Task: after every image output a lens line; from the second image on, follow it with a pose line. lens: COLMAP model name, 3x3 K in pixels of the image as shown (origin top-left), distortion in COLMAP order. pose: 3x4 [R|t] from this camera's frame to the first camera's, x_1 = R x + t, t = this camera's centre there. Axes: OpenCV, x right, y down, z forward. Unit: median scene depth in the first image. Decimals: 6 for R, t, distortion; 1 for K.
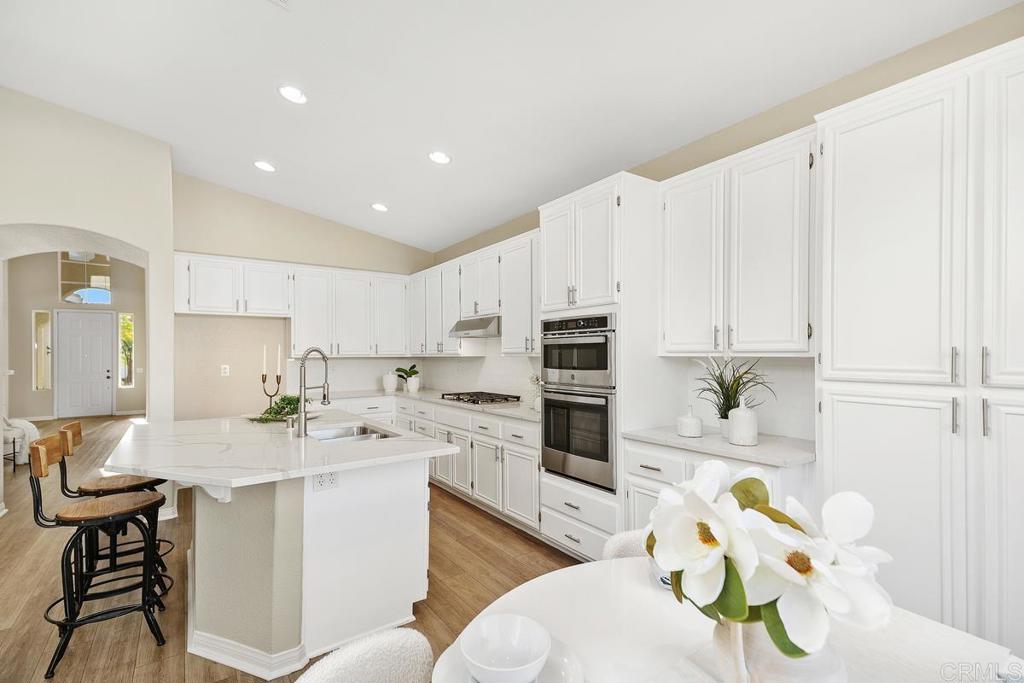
lens RADIAL K [[469.2, 0, 514.8], [0, 469.2, 352.4], [0, 0, 1]] dist [0.064021, -0.016065]
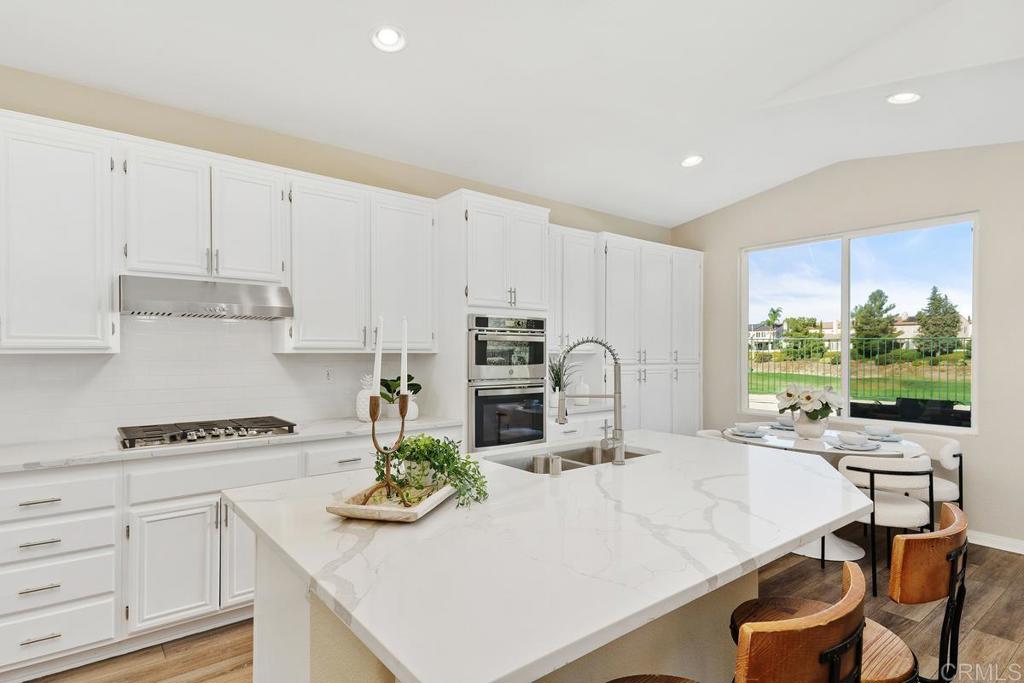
lens RADIAL K [[548.6, 0, 512.0], [0, 548.6, 341.5], [0, 0, 1]] dist [-0.002417, -0.000328]
pose [[-0.075098, 0.023942, 0.996889, -1.106540], [-0.006767, 0.999676, -0.024519, 0.013101], [-0.997153, -0.008587, -0.074912, 1.064985]]
